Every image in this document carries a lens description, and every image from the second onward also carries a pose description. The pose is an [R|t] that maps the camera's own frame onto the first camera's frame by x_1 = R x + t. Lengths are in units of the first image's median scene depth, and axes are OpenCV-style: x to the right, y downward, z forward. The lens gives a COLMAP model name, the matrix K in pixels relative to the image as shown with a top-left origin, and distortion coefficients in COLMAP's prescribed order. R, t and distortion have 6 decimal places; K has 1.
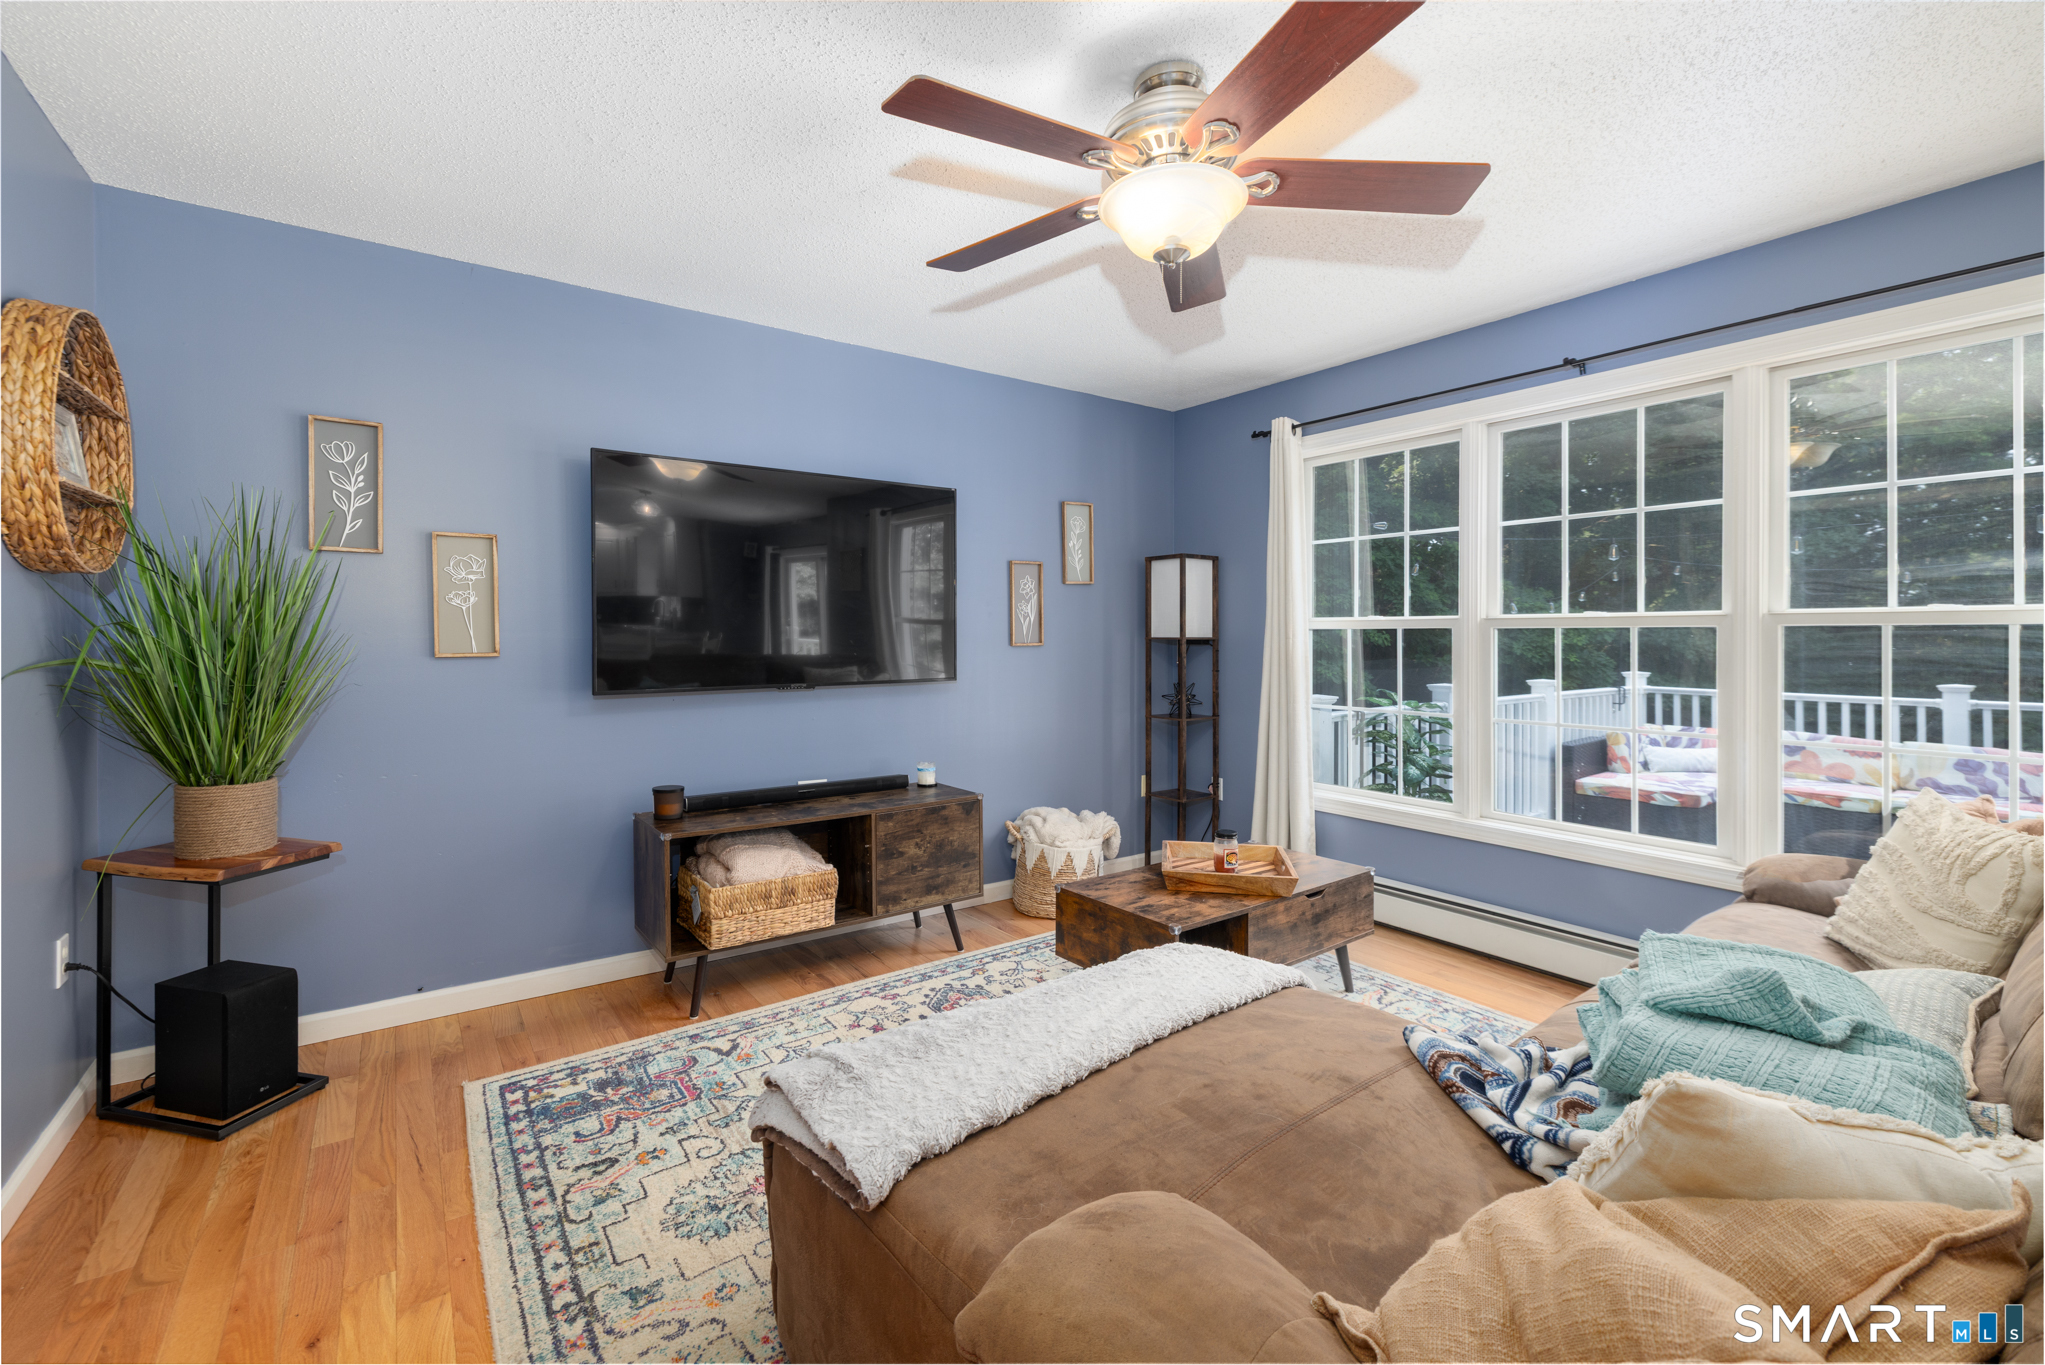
lens RADIAL K [[874.6, 0, 1016.0], [0, 874.6, 644.0], [0, 0, 1]] dist [-0.001224, 0.000020]
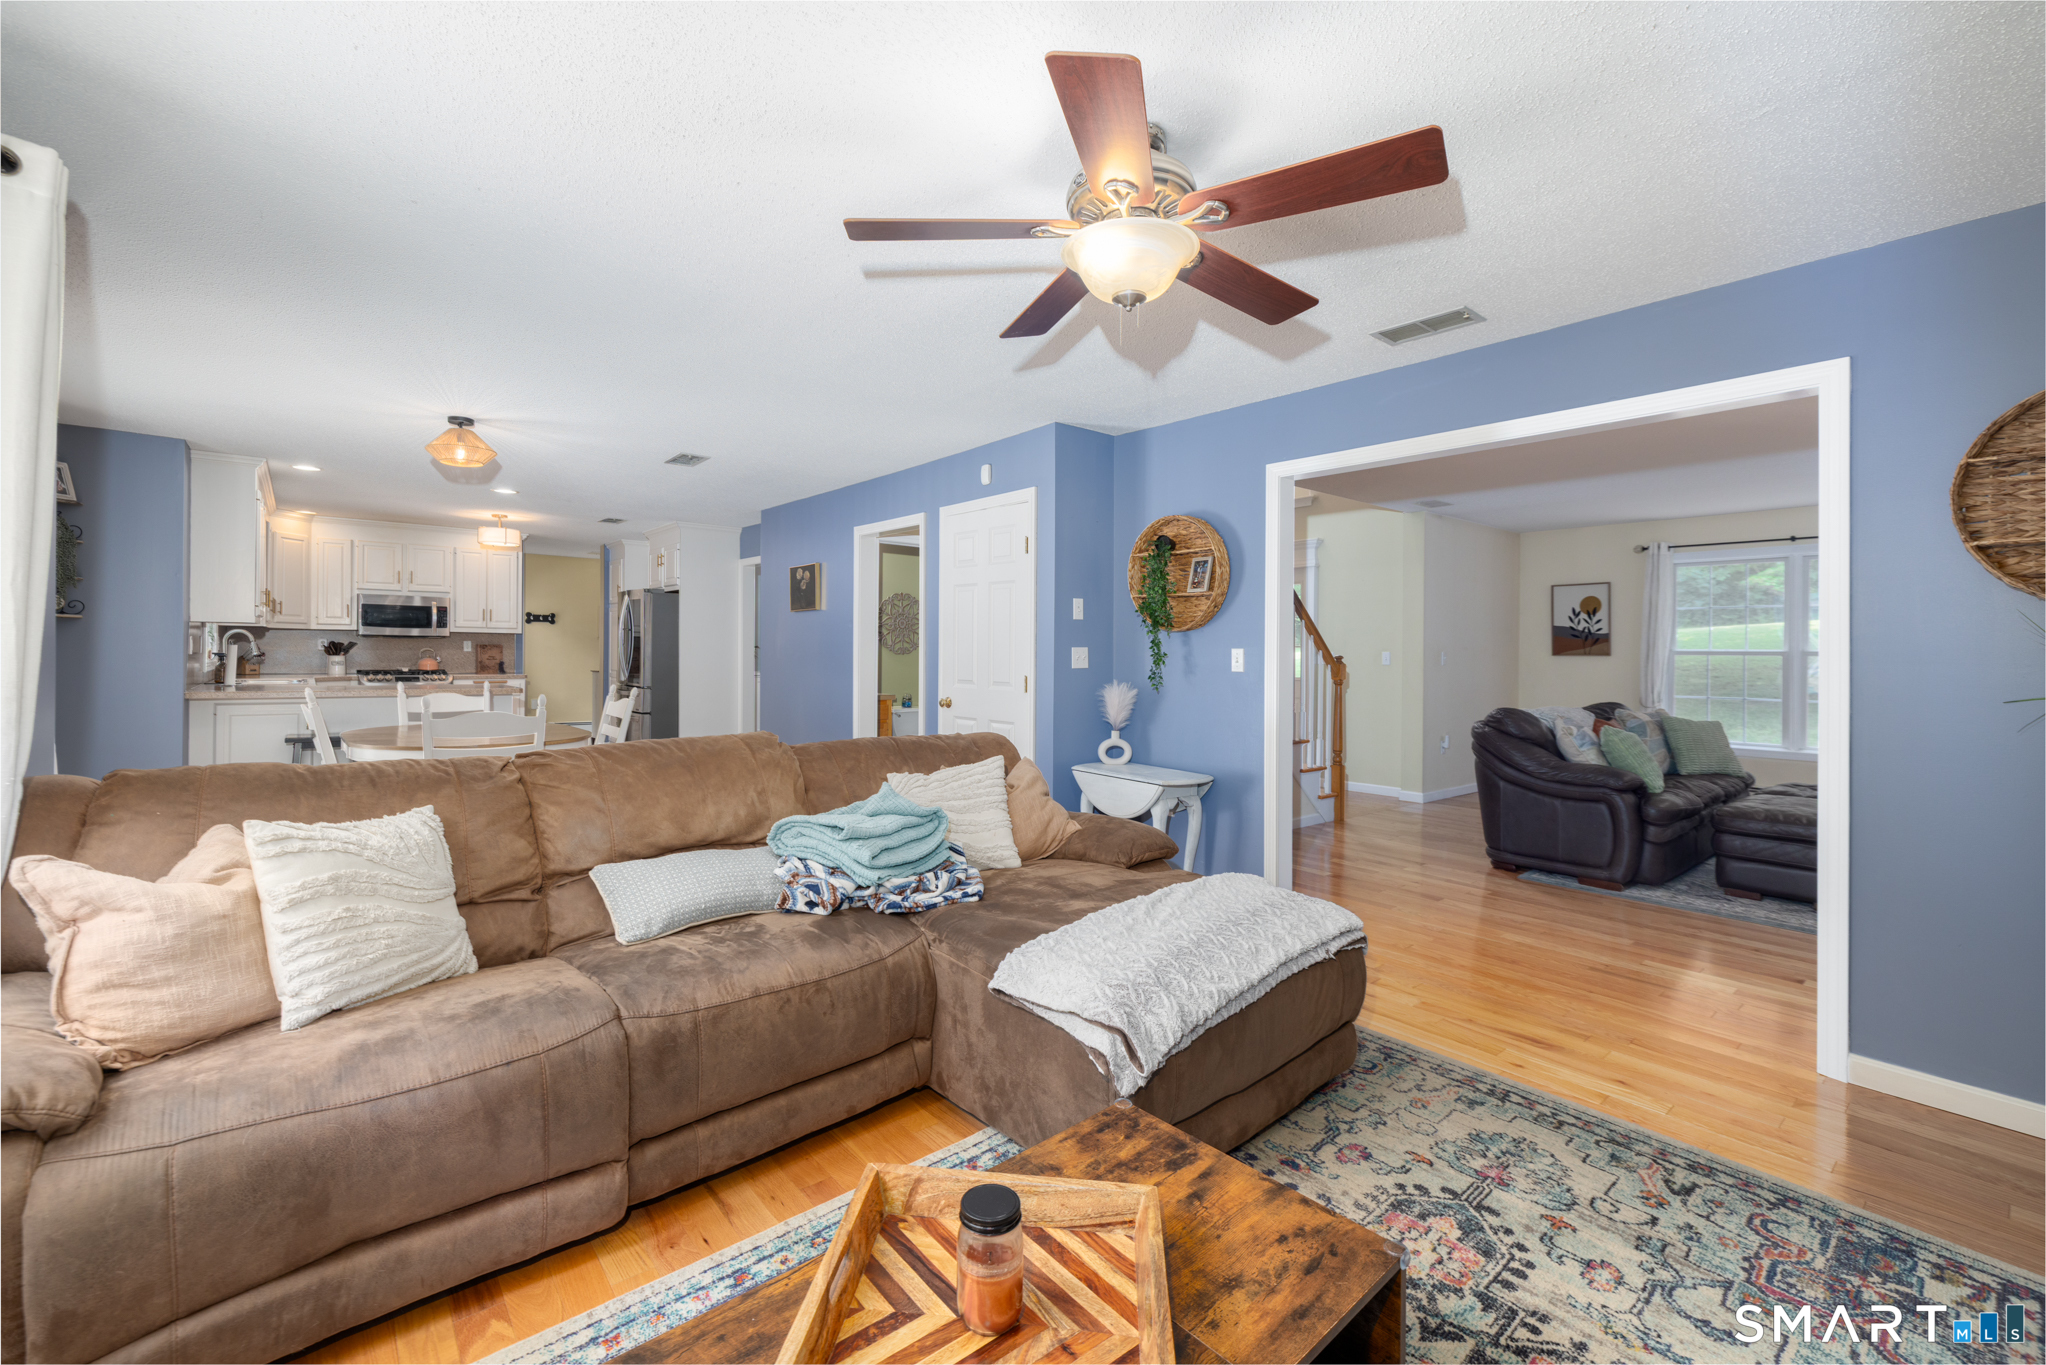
lens RADIAL K [[867.1, 0, 1022.5], [0, 867.1, 648.7], [0, 0, 1]] dist [-0.006249, 0.000329]
pose [[-0.996948, -0.013381, -0.076914, 0.343364], [-0.013580, 0.999906, 0.002061, -0.017055], [0.076879, 0.003099, -0.997036, 1.804130]]
